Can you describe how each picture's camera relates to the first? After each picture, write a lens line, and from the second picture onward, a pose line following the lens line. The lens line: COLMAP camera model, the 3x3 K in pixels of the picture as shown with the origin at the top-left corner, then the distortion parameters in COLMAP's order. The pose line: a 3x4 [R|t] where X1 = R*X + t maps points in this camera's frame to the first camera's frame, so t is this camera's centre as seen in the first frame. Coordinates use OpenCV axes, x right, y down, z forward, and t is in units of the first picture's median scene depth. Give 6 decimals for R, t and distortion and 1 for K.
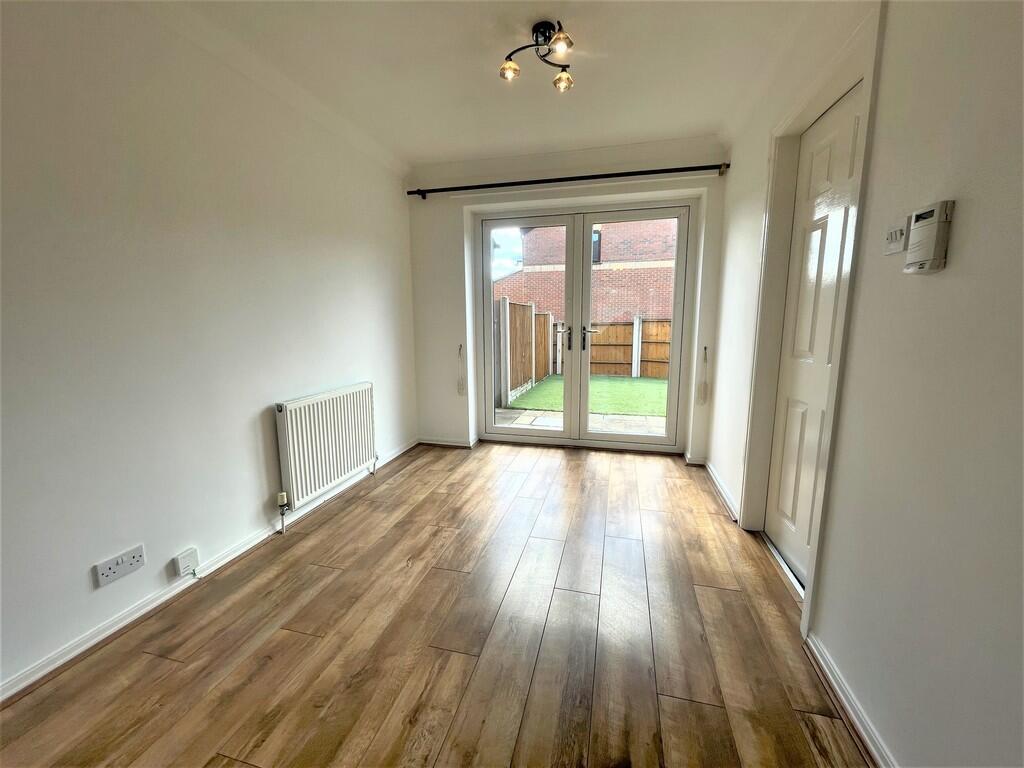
lens RADIAL K [[409.9, 0, 516.4], [0, 409.9, 383.2], [0, 0, 1]] dist [-0.000757, -0.000063]
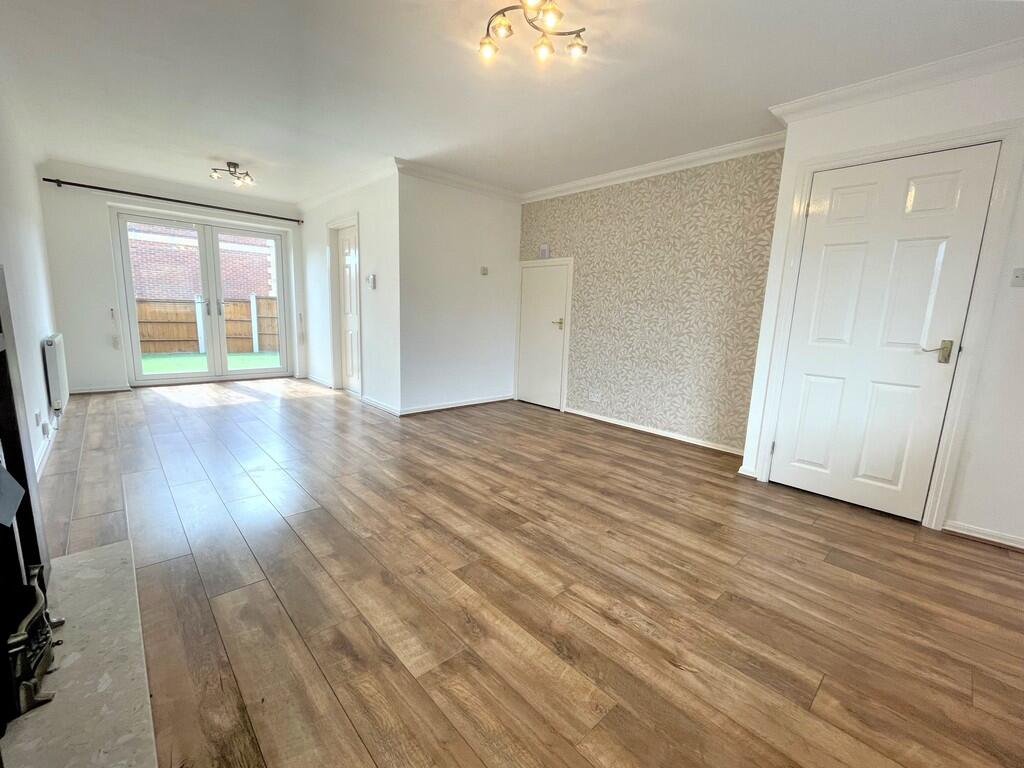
lens RADIAL K [[430.9, 0, 513.7], [0, 430.9, 385.5], [0, 0, 1]] dist [-0.000882, -0.000076]
pose [[0.541588, -0.114969, 0.832745, -0.632878], [0.088797, 0.992886, 0.079328, 0.154259], [-0.835941, 0.030982, 0.547944, -0.814076]]
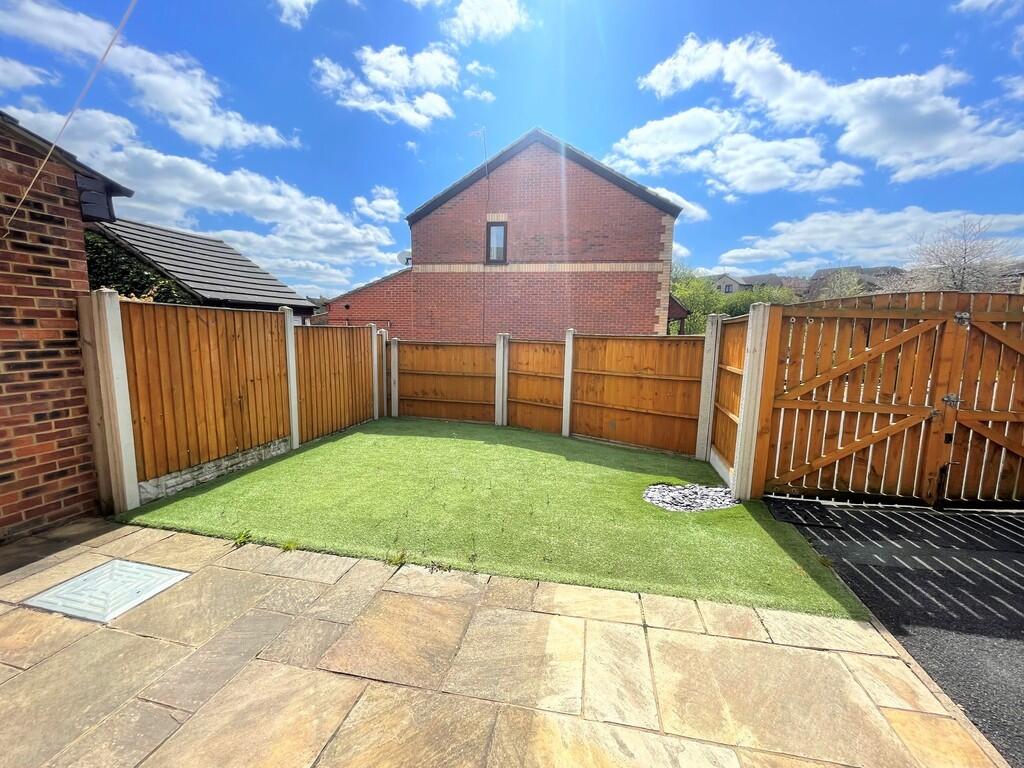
lens RADIAL K [[411.5, 0, 512.8], [0, 411.5, 386.1], [0, 0, 1]] dist [-0.002060, 0.000104]
pose [[0.998794, 0.023332, 0.043209, 0.847704], [-0.022359, 0.999489, -0.022859, -0.192755], [-0.043720, 0.021865, 0.998805, 1.001864]]
